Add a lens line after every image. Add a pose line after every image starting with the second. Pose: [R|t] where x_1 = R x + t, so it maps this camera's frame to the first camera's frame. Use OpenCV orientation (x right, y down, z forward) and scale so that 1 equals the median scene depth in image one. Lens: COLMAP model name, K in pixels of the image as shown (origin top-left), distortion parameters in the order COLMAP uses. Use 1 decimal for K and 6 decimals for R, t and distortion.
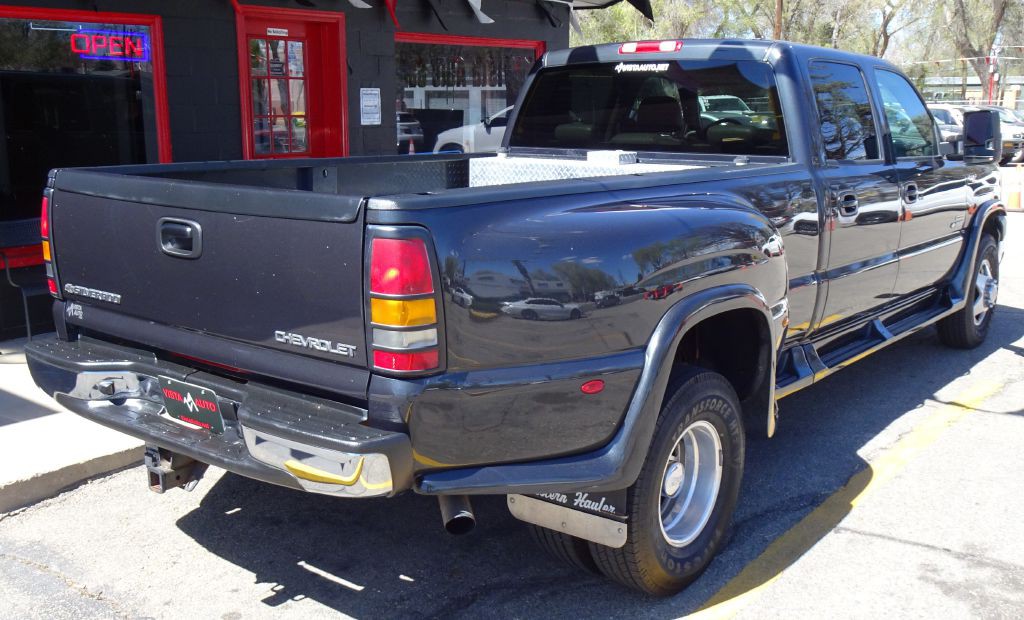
lens RADIAL K [[1053.3, 0, 516.7], [0, 1053.3, 312.5], [0, 0, 1]] dist [0.000276, 0.007714]
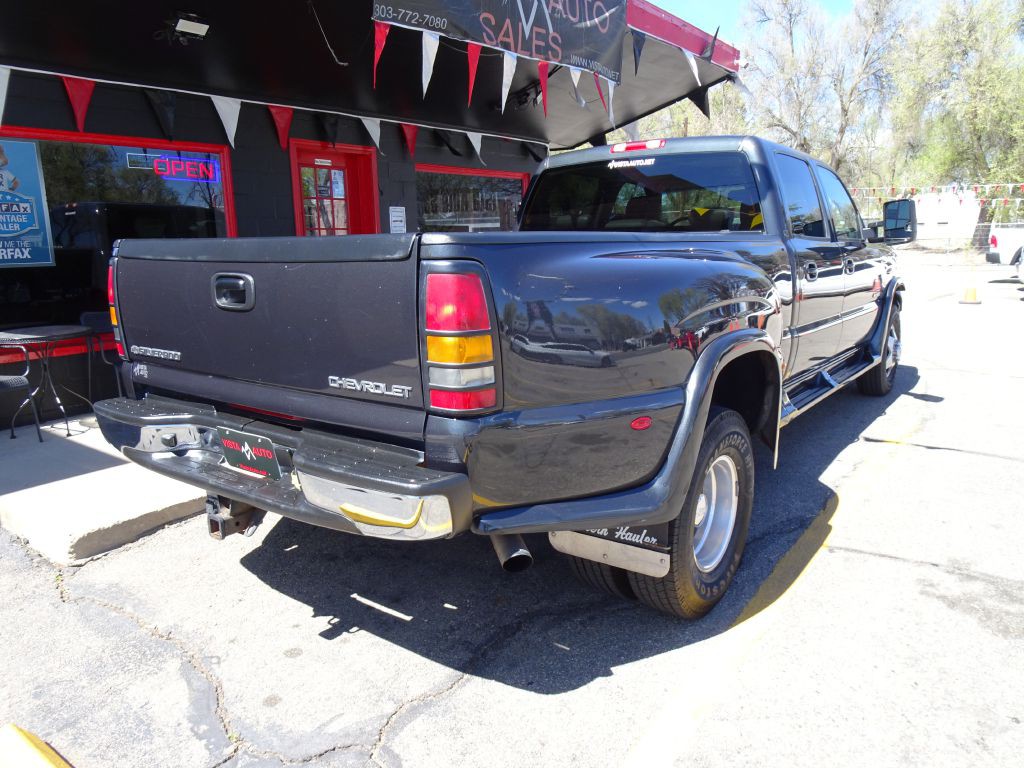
lens RADIAL K [[742.7, 0, 517.0], [0, 742.7, 380.4], [0, 0, 1]] dist [-0.003360, 0.024319]
pose [[0.999287, -0.026338, 0.027050, -0.056640], [0.026678, 0.999568, -0.012295, 0.028944], [-0.026714, 0.013007, 0.999558, 0.235940]]
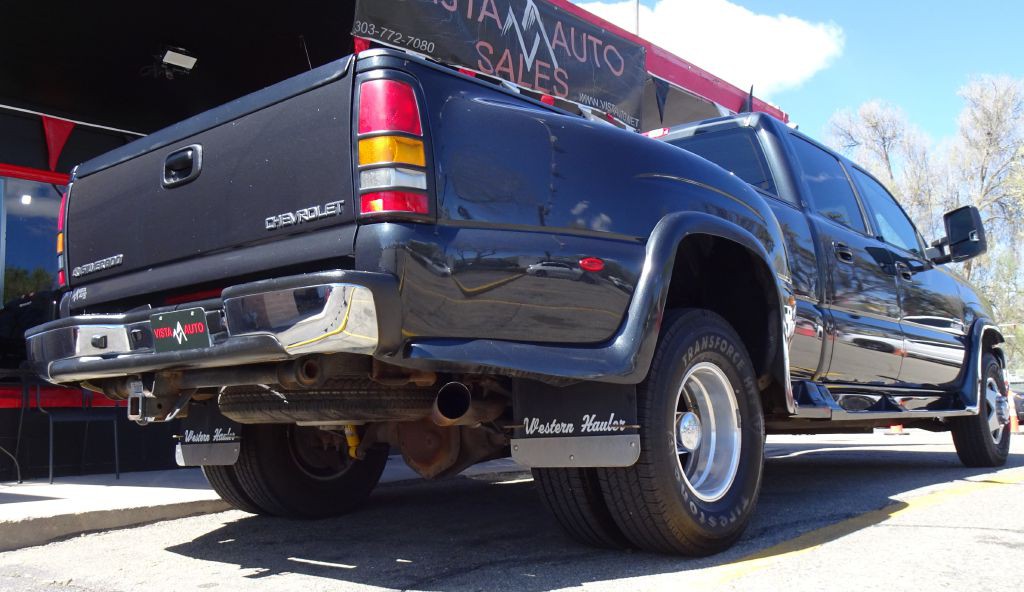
lens RADIAL K [[962.6, 0, 496.4], [0, 962.6, 299.1], [0, 0, 1]] dist [0.009796, -0.006183]
pose [[0.998638, -0.036736, -0.037060, 0.014510], [0.022722, 0.945468, -0.324922, 0.322404], [0.046975, 0.323637, 0.945014, 0.150704]]
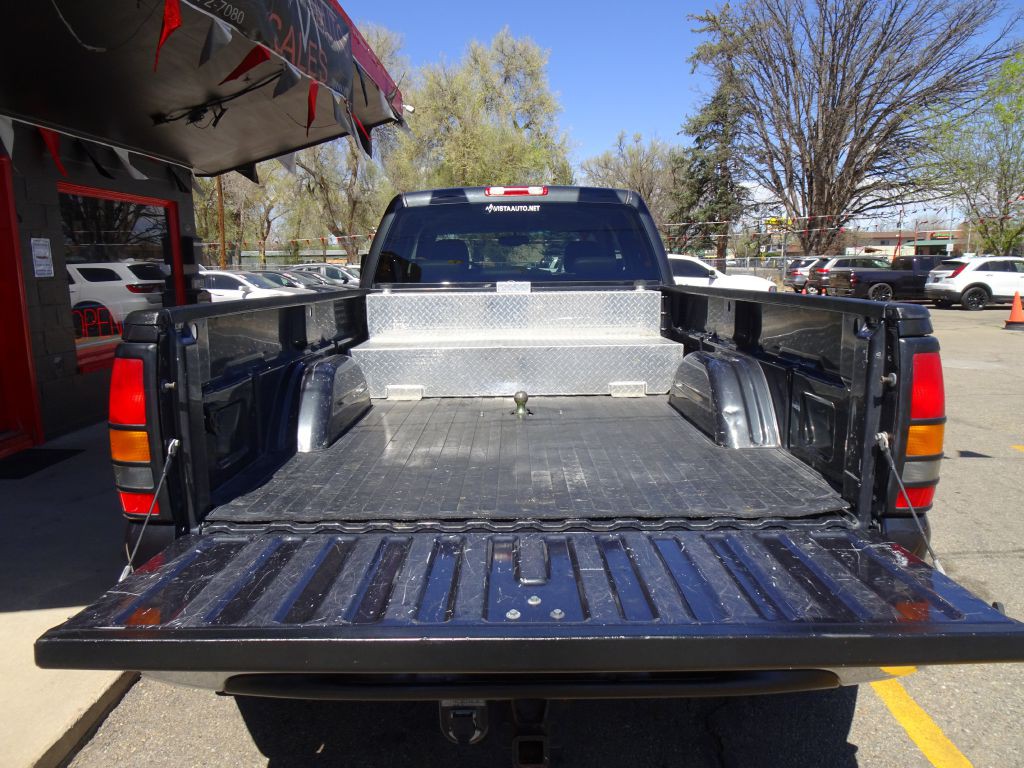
lens RADIAL K [[742.7, 0, 517.0], [0, 742.7, 380.4], [0, 0, 1]] dist [-0.003360, 0.024319]
pose [[0.778085, -0.107425, 0.618905, -0.559814], [0.137766, 0.990464, -0.001281, -0.068894], [-0.612866, 0.086261, 0.785465, 0.552918]]
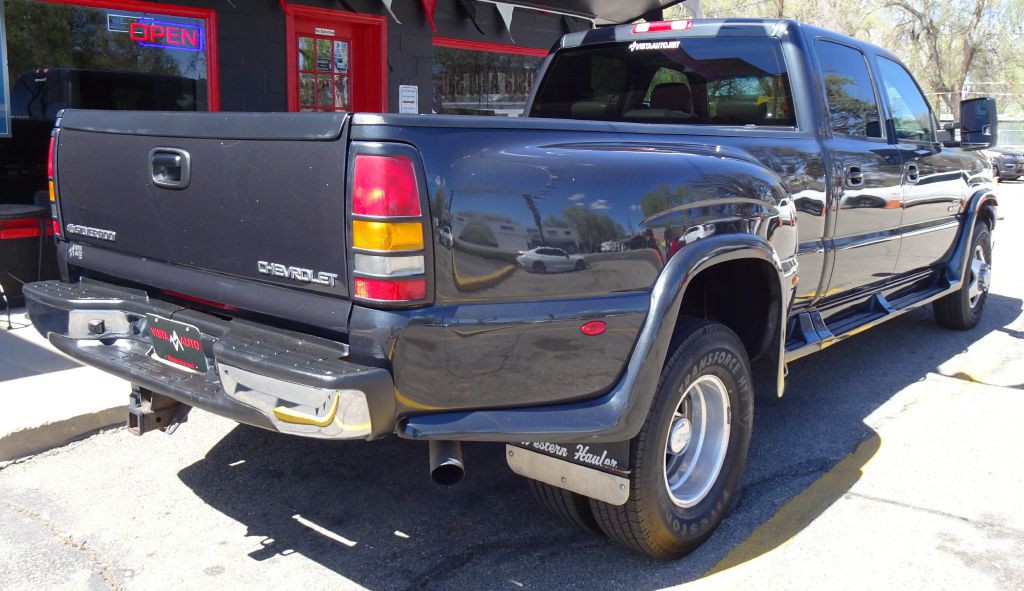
lens RADIAL K [[909.3, 0, 533.8], [0, 909.3, 248.8], [0, 0, 1]] dist [0.003334, 0.008657]
pose [[0.999681, 0.018968, -0.016661, 0.026037], [-0.020077, 0.997408, -0.069102, 0.048028], [0.015307, 0.069414, 0.997470, 0.157738]]
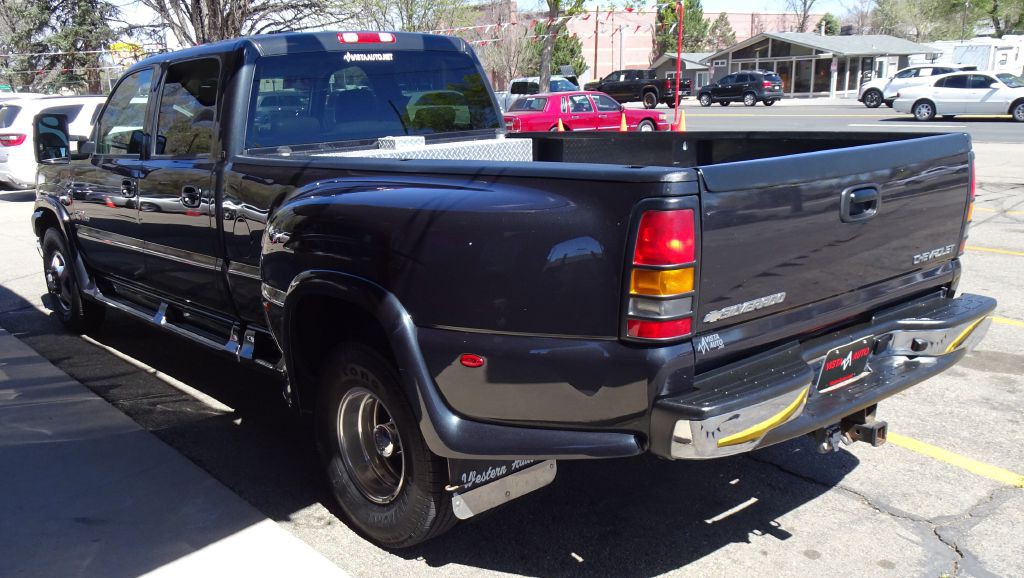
lens RADIAL K [[923.6, 0, 455.2], [0, 923.6, 361.1], [0, 0, 1]] dist [0.013080, 0.009673]
pose [[0.219211, -0.289738, 0.931665, -1.154086], [0.237509, 0.942012, 0.237072, -0.208076], [-0.946328, 0.169310, 0.275314, 1.024768]]
